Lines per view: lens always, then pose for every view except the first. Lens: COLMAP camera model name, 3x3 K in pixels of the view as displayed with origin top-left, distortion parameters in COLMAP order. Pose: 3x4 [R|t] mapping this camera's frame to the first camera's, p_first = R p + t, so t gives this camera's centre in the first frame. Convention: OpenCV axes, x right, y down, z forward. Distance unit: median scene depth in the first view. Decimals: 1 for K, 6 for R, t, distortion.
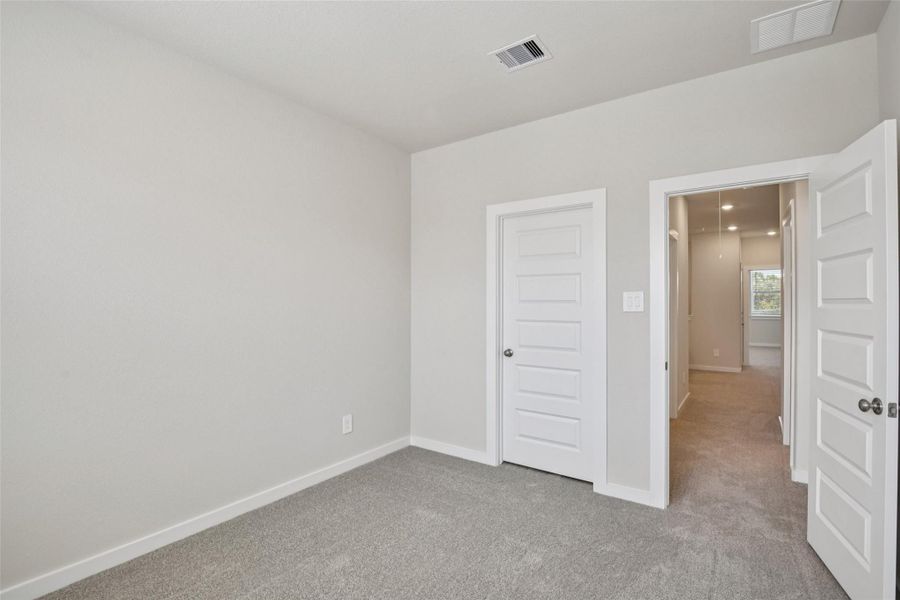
lens RADIAL K [[419.0, 0, 449.4], [0, 419.0, 302.6], [0, 0, 1]] dist [-0.002947, -0.004053]
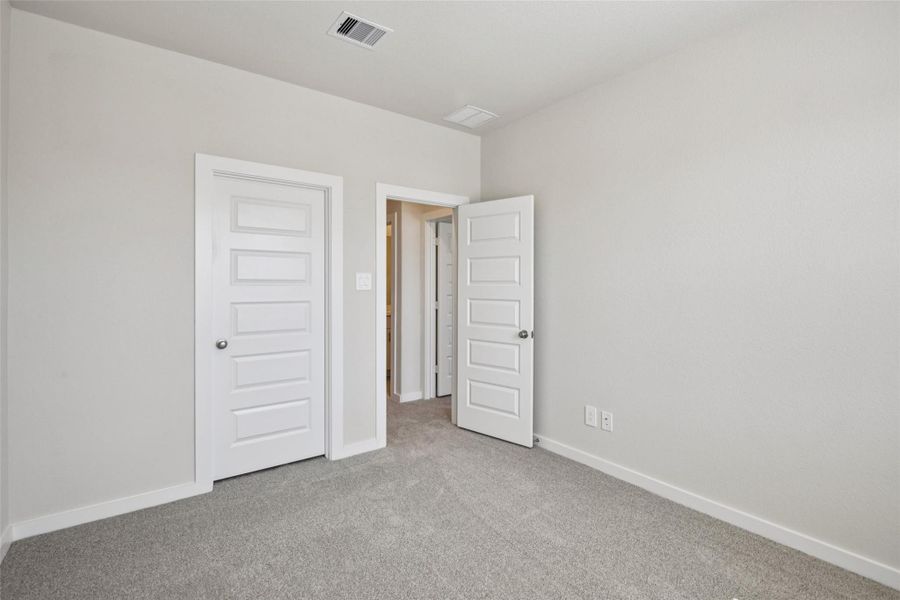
lens RADIAL K [[419.0, 0, 445.0], [0, 419.0, 282.9], [0, 0, 1]] dist [-0.002947, -0.004053]
pose [[0.324066, 0.000443, 0.946034, -0.605087], [-0.003659, 0.999993, 0.000785, -0.000437], [-0.946027, -0.003716, 0.324065, 0.416889]]
